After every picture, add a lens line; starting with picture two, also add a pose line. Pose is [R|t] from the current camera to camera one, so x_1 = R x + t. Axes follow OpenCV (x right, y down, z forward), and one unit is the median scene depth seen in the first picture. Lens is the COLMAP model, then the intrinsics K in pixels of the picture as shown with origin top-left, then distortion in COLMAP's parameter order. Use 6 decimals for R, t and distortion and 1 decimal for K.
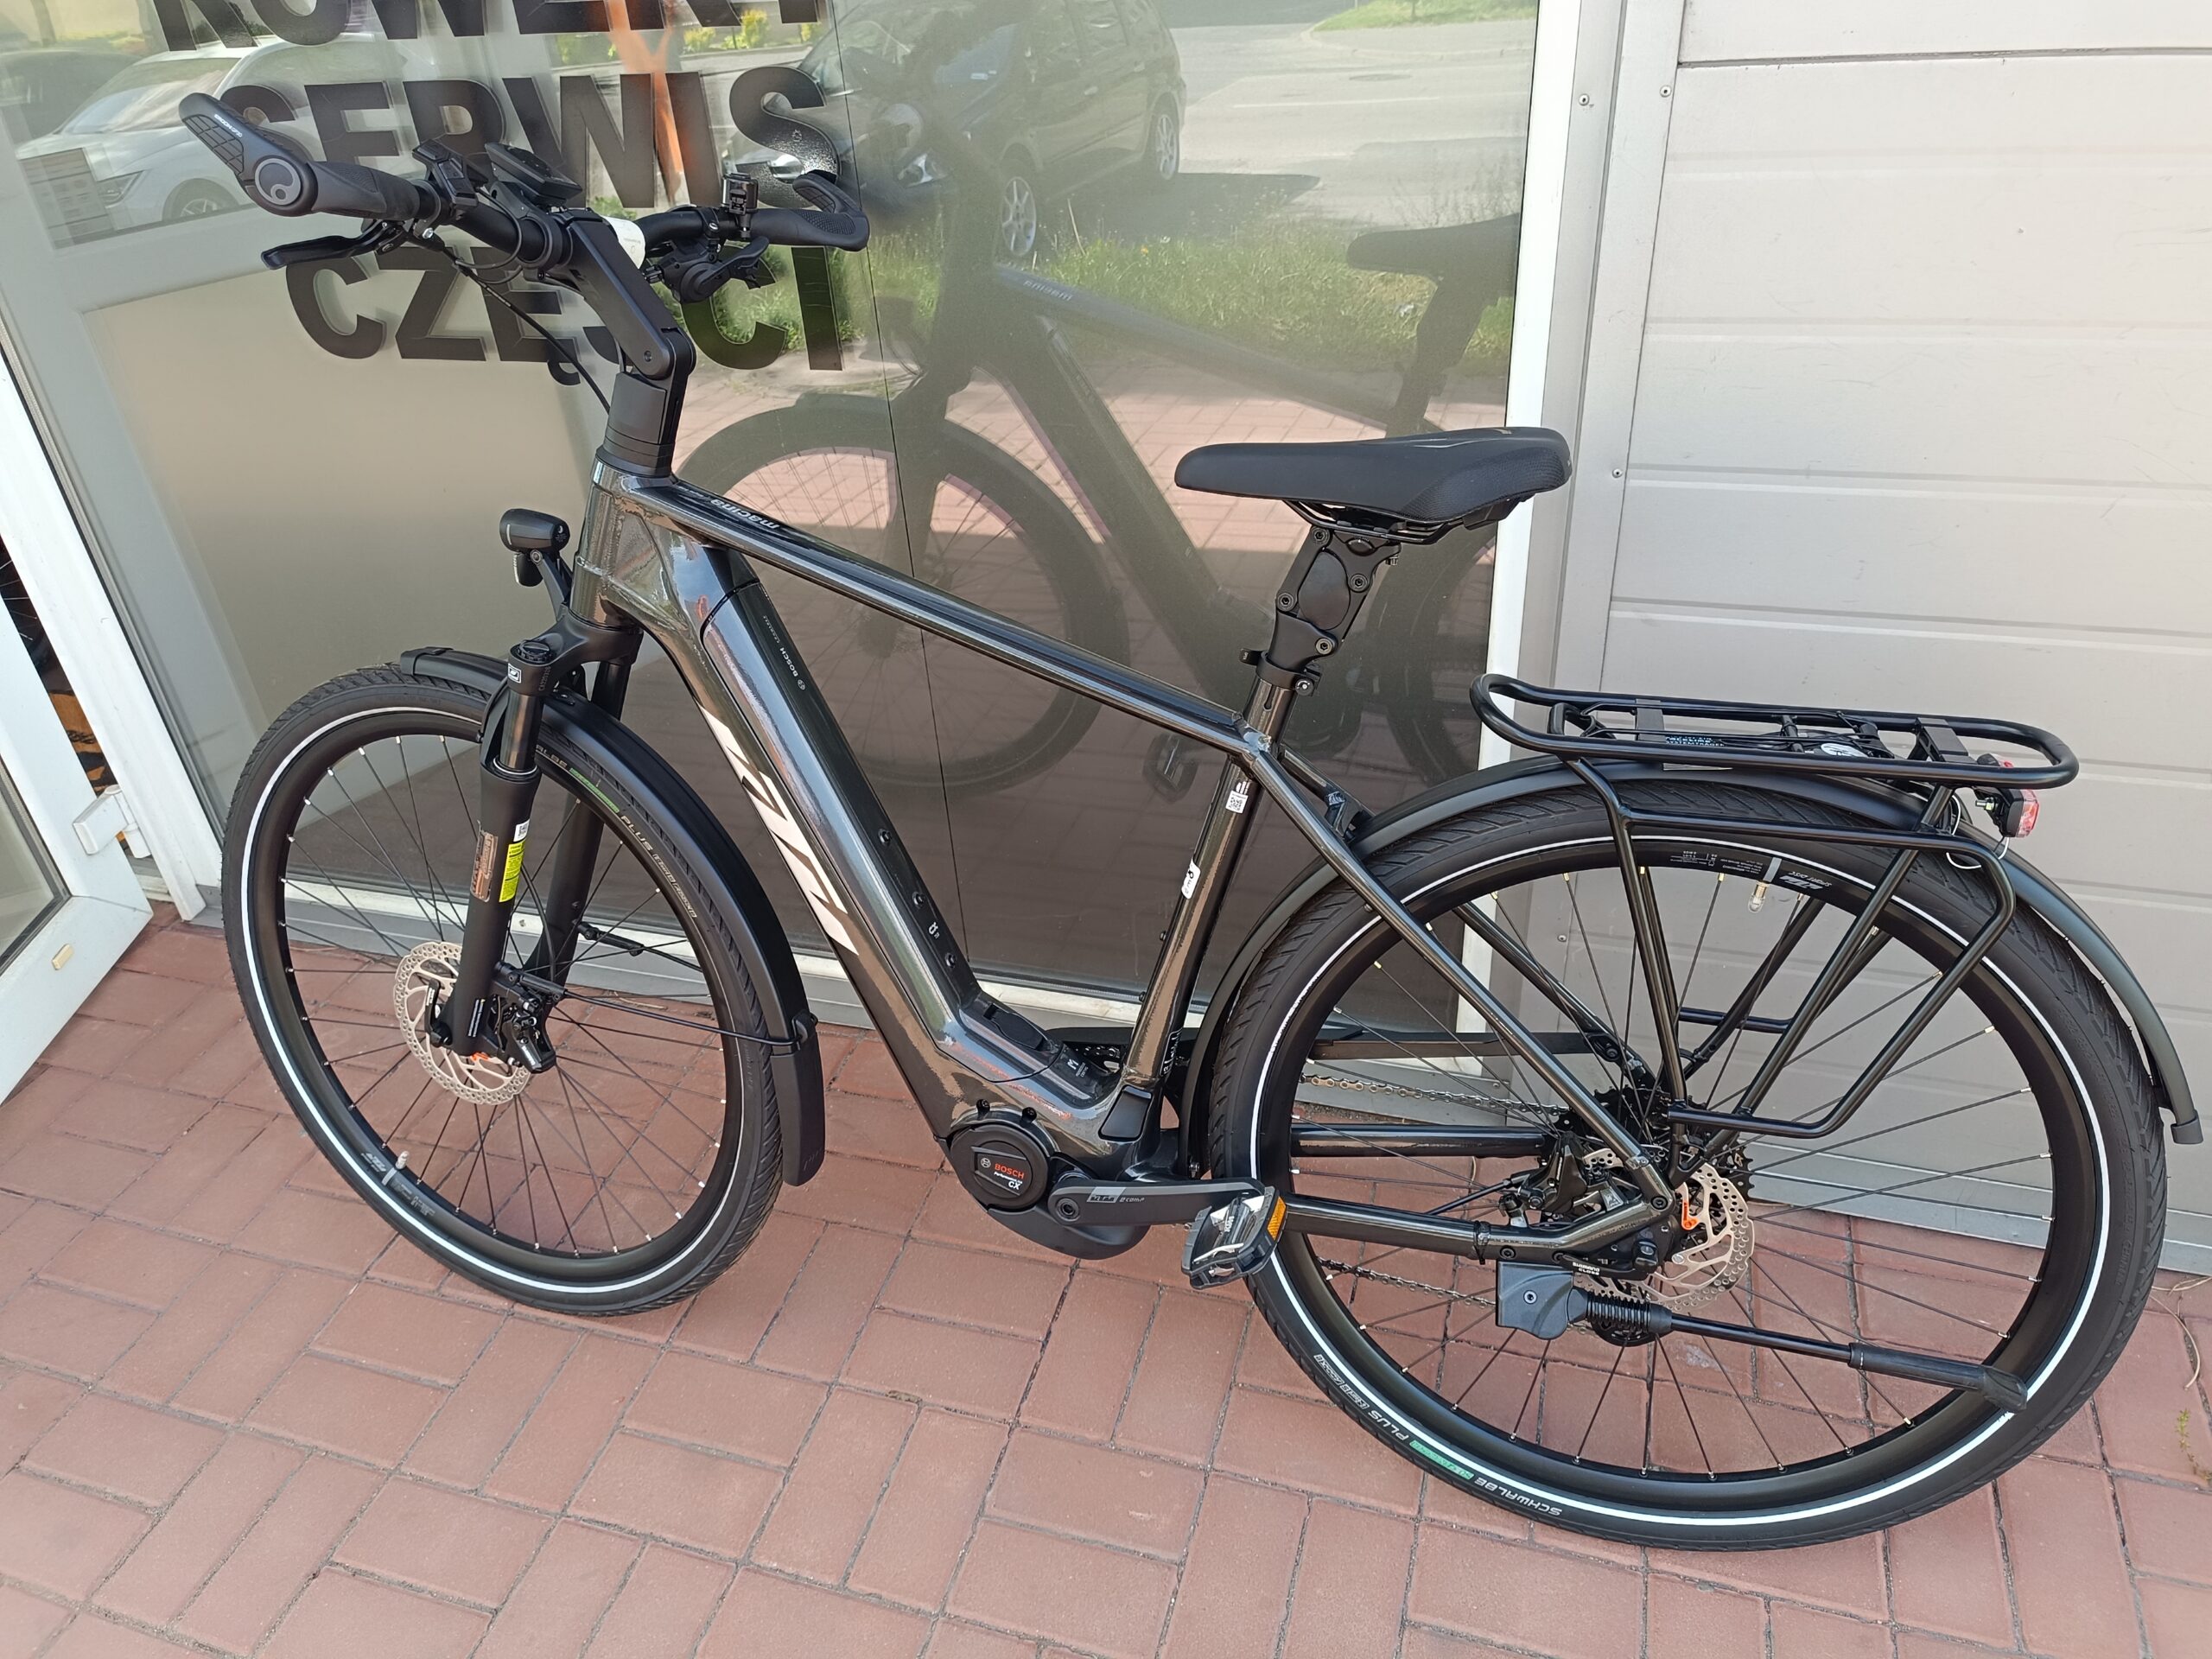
lens RADIAL K [[1586.4, 0, 1106.0], [0, 1586.4, 829.5], [0, 0, 1]] dist [-0.005428, -0.000111]
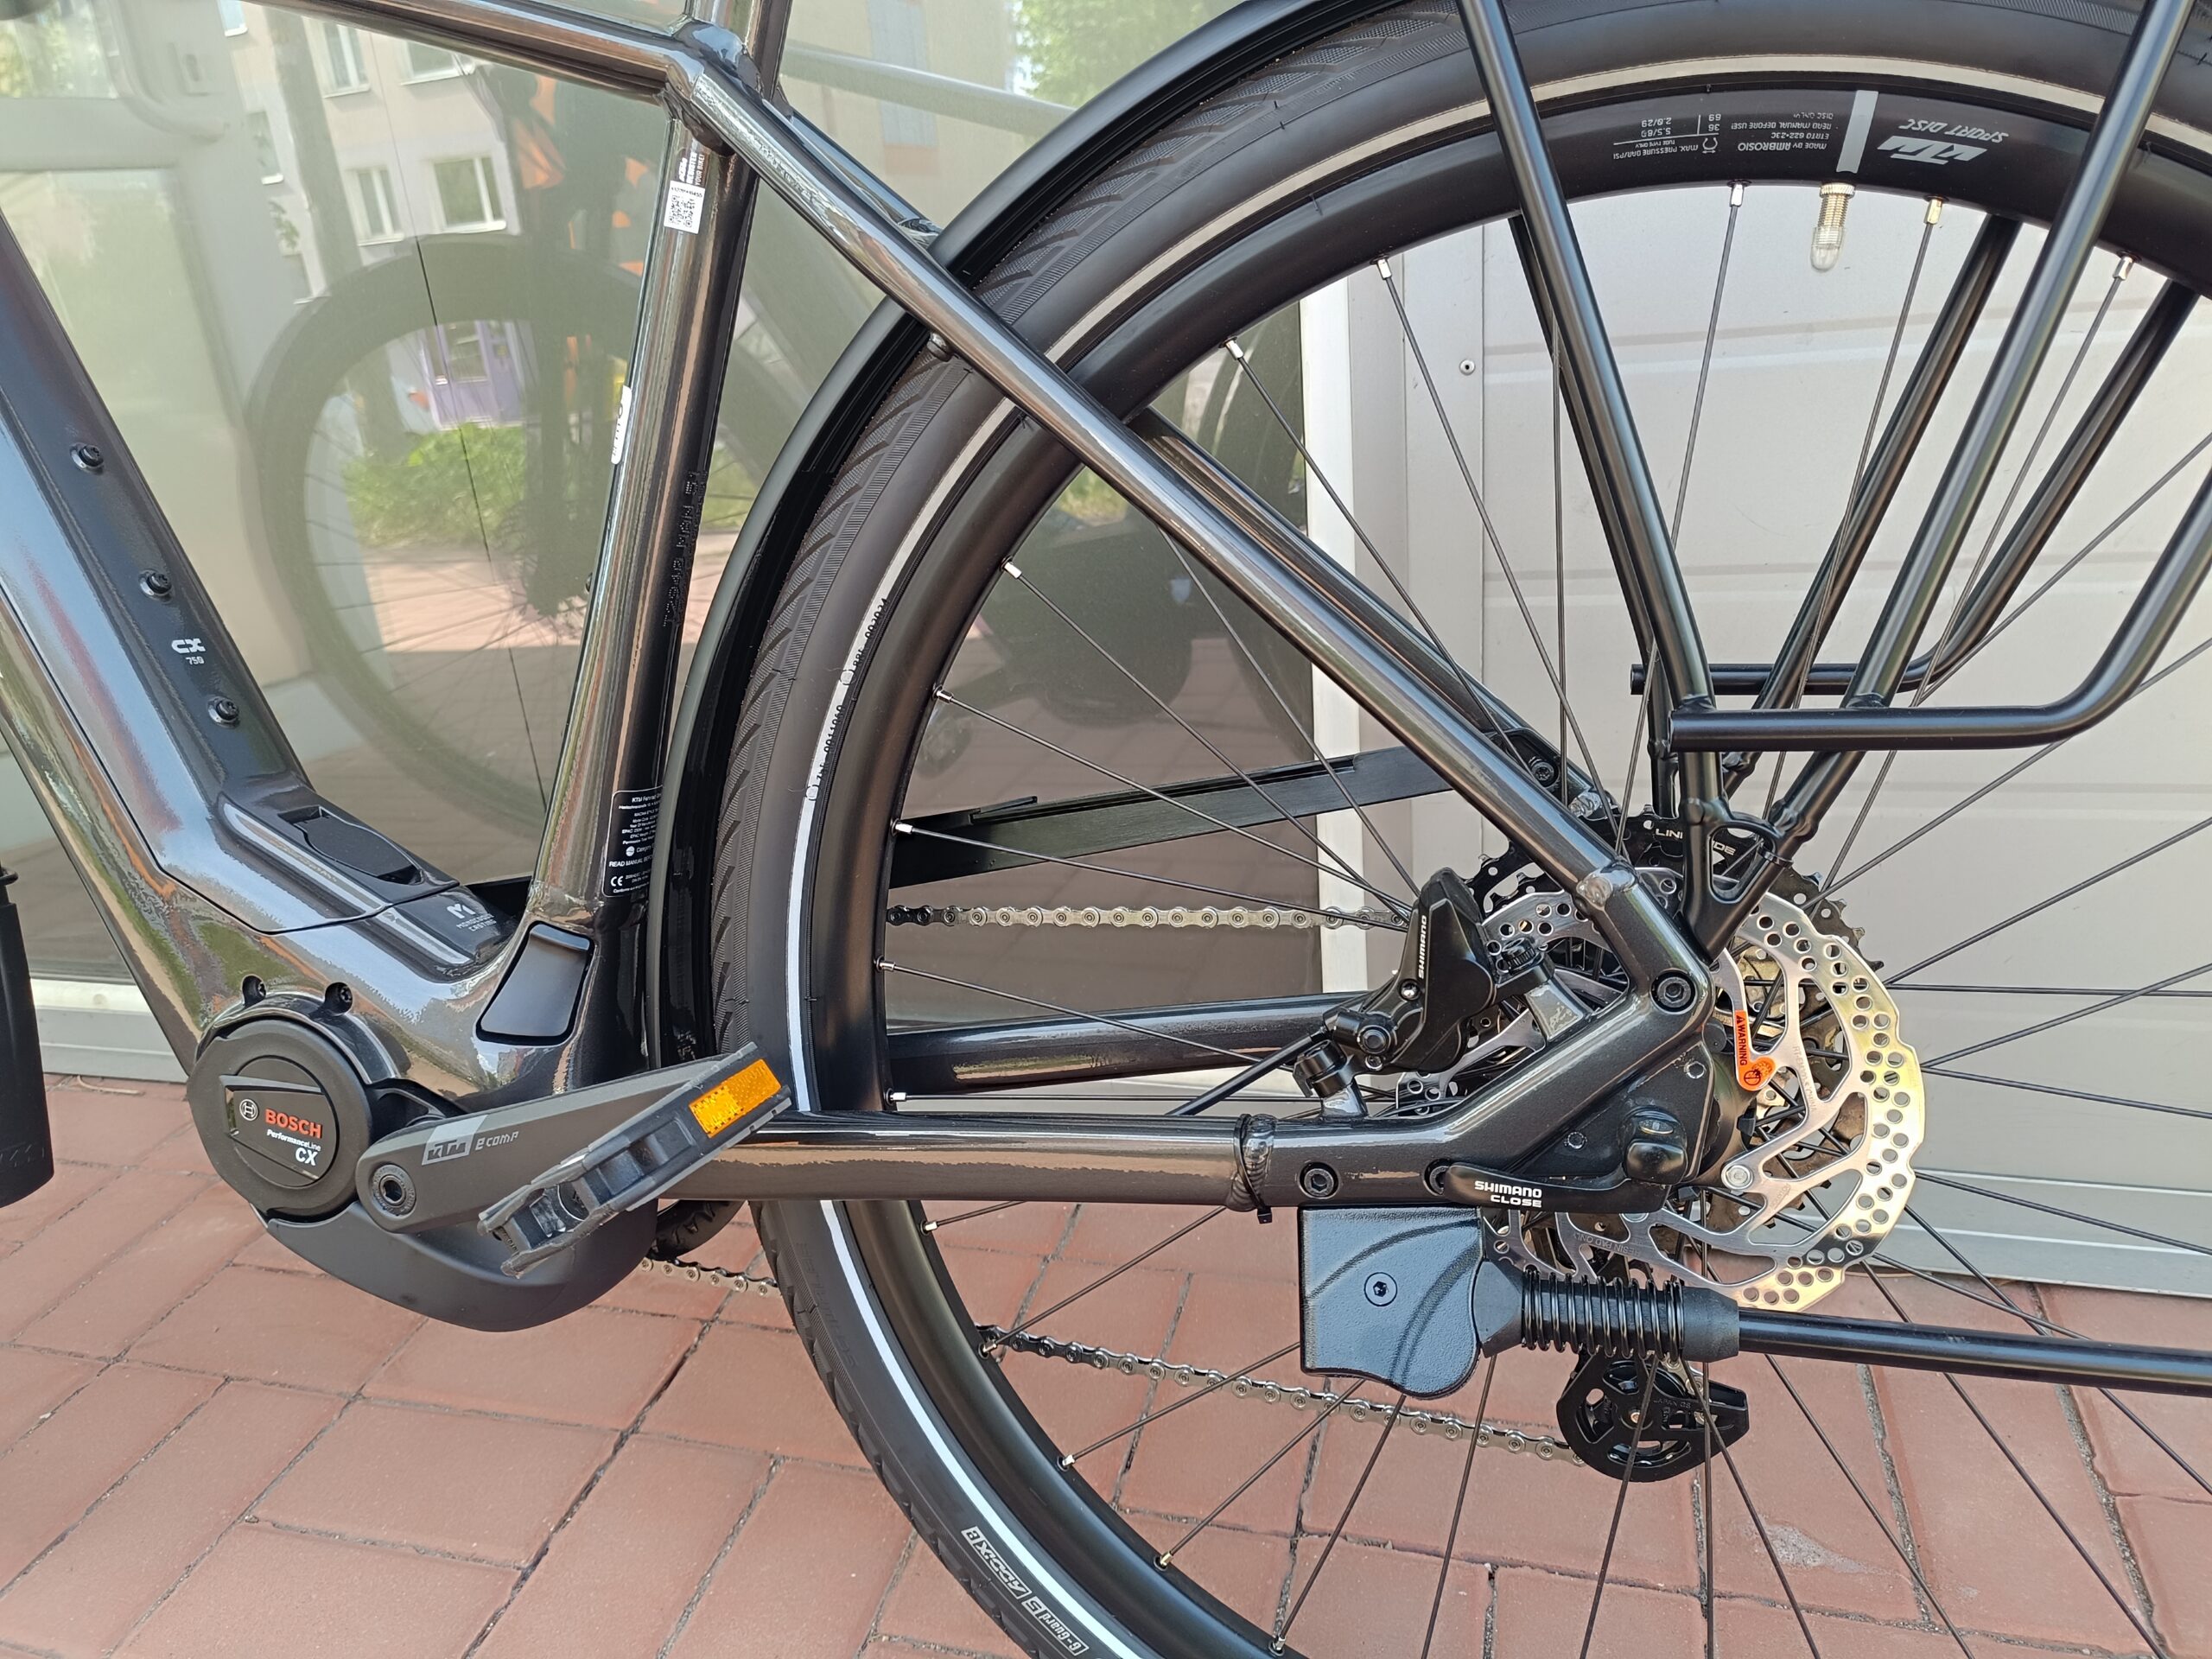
lens RADIAL K [[1586.4, 0, 1106.0], [0, 1586.4, 829.5], [0, 0, 1]] dist [-0.005428, -0.000111]
pose [[0.999502, -0.029689, 0.010736, 0.189981], [0.031263, 0.978136, -0.205601, 0.251639], [-0.004397, 0.205834, 0.978577, 0.562384]]
